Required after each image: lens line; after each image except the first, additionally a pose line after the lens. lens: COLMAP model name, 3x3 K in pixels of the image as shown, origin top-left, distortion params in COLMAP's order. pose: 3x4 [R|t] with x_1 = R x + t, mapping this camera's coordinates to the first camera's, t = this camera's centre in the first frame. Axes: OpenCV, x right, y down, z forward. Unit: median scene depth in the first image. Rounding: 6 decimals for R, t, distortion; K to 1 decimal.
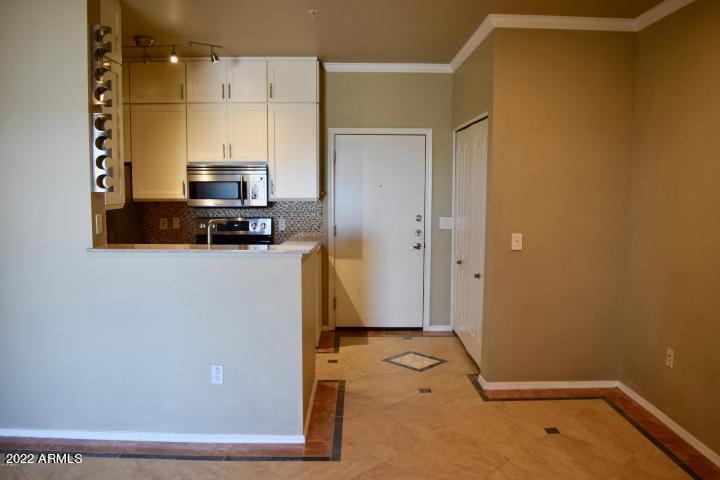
lens RADIAL K [[567.2, 0, 360.0], [0, 567.2, 240.0], [0, 0, 1]] dist [-0.093403, 0.012127]
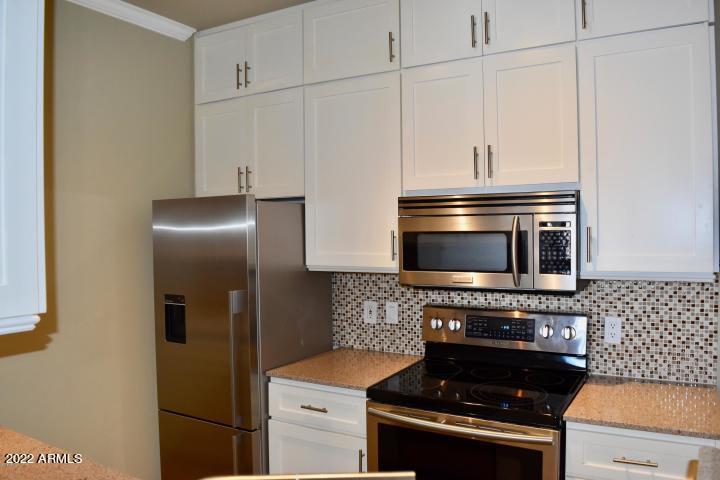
lens RADIAL K [[567.2, 0, 360.0], [0, 567.2, 240.0], [0, 0, 1]] dist [-0.093403, 0.012127]
pose [[0.850118, -0.004788, -0.526571, -0.084897], [-0.038550, 0.996710, -0.071299, -0.061698], [0.525180, 0.080912, 0.847136, 0.575280]]
